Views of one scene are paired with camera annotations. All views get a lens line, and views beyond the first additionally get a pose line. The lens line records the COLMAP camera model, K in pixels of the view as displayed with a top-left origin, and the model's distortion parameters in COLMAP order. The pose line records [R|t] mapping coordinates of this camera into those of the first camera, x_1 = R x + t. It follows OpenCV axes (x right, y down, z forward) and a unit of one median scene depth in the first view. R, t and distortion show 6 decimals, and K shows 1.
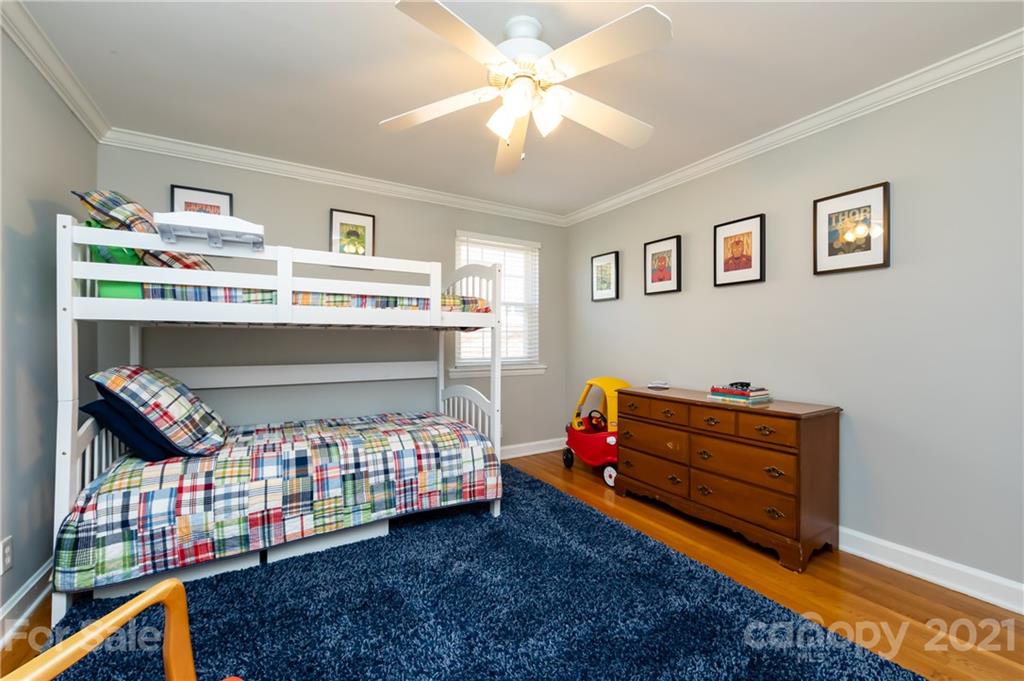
lens RADIAL K [[404.4, 0, 512.7], [0, 404.4, 339.8], [0, 0, 1]] dist [-0.002439, -0.000291]
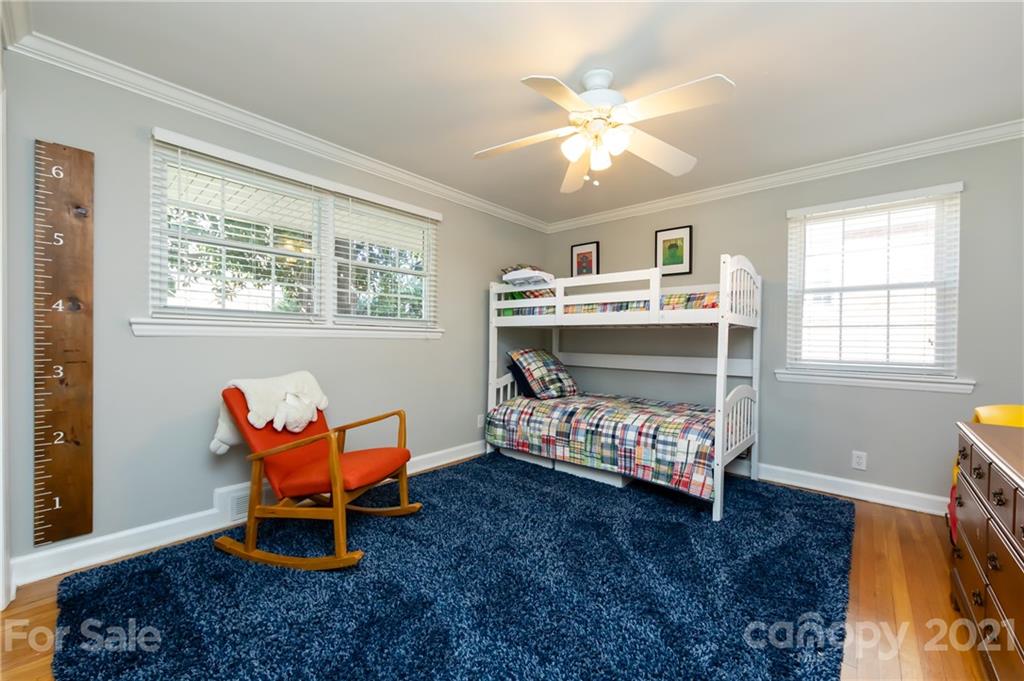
lens RADIAL K [[404.4, 0, 535.9], [0, 404.4, 341.1], [0, 0, 1]] dist [-0.002439, -0.000291]
pose [[0.330635, 0.010295, -0.943703, 0.867336], [-0.005713, 0.999944, 0.008907, 0.007374], [0.943741, 0.002447, 0.330675, 0.342366]]
